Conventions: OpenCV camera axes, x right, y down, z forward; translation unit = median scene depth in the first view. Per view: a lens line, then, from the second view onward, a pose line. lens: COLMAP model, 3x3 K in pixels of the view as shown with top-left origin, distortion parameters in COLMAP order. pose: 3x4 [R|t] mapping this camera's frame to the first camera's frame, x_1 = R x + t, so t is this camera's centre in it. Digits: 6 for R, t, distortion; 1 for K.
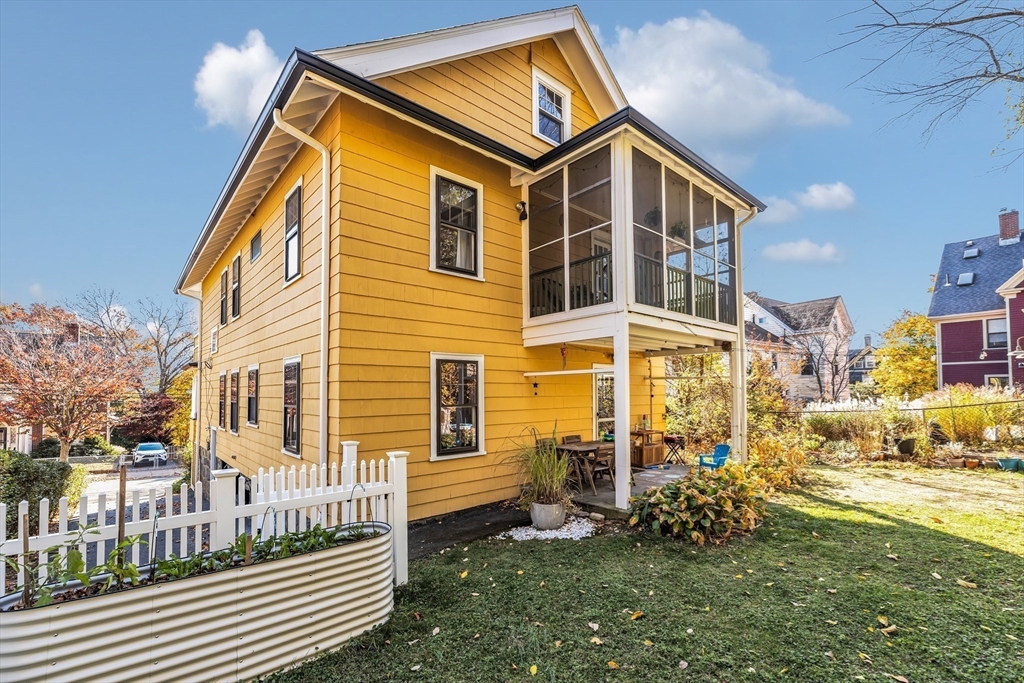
lens RADIAL K [[436.3, 0, 511.6], [0, 436.3, 381.9], [0, 0, 1]] dist [0.002026, -0.000898]
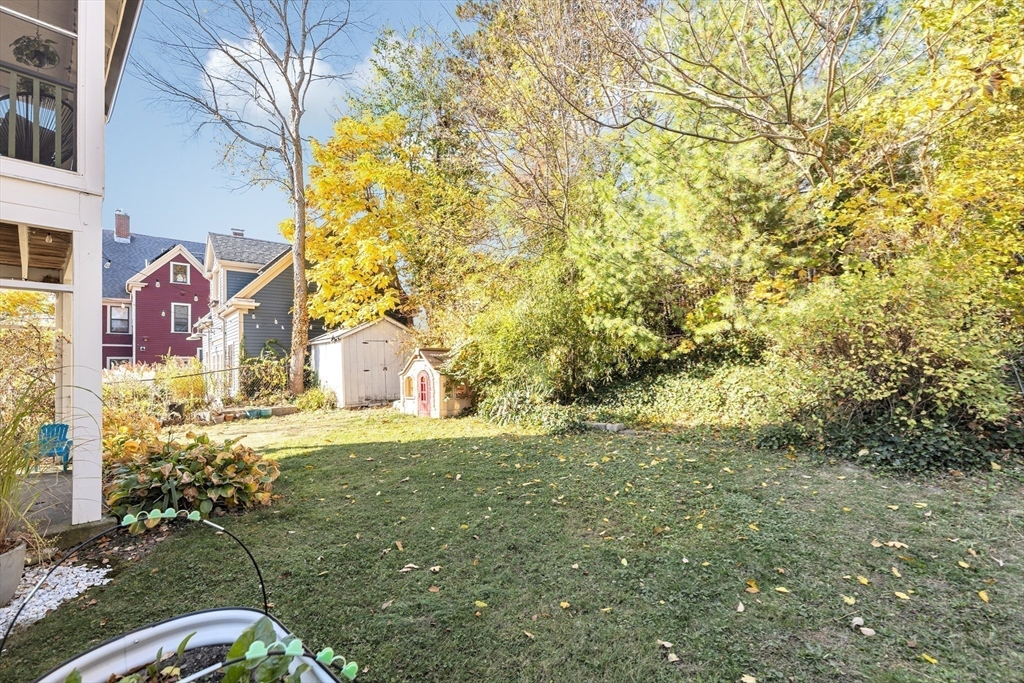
lens RADIAL K [[436.3, 0, 517.9], [0, 436.3, 358.2], [0, 0, 1]] dist [0.002026, -0.000898]
pose [[-0.100210, 0.028033, 0.994571, -0.380016], [0.000558, 0.999604, -0.028118, 0.078661], [-0.994966, -0.002262, -0.100186, 0.445675]]
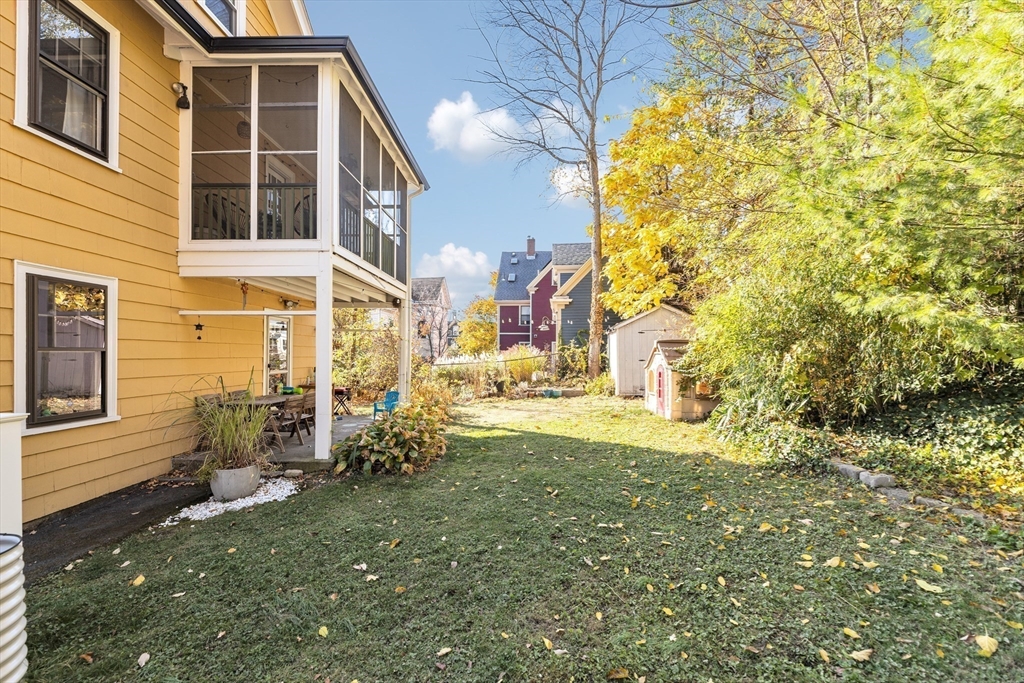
lens RADIAL K [[422.7, 0, 514.6], [0, 422.7, 354.8], [0, 0, 1]] dist [-0.000541, 0.000684]
pose [[0.670968, 0.003981, 0.741475, -0.141343], [-0.022809, 0.999623, 0.015273, 0.036830], [-0.741135, -0.027160, 0.670806, 0.071645]]
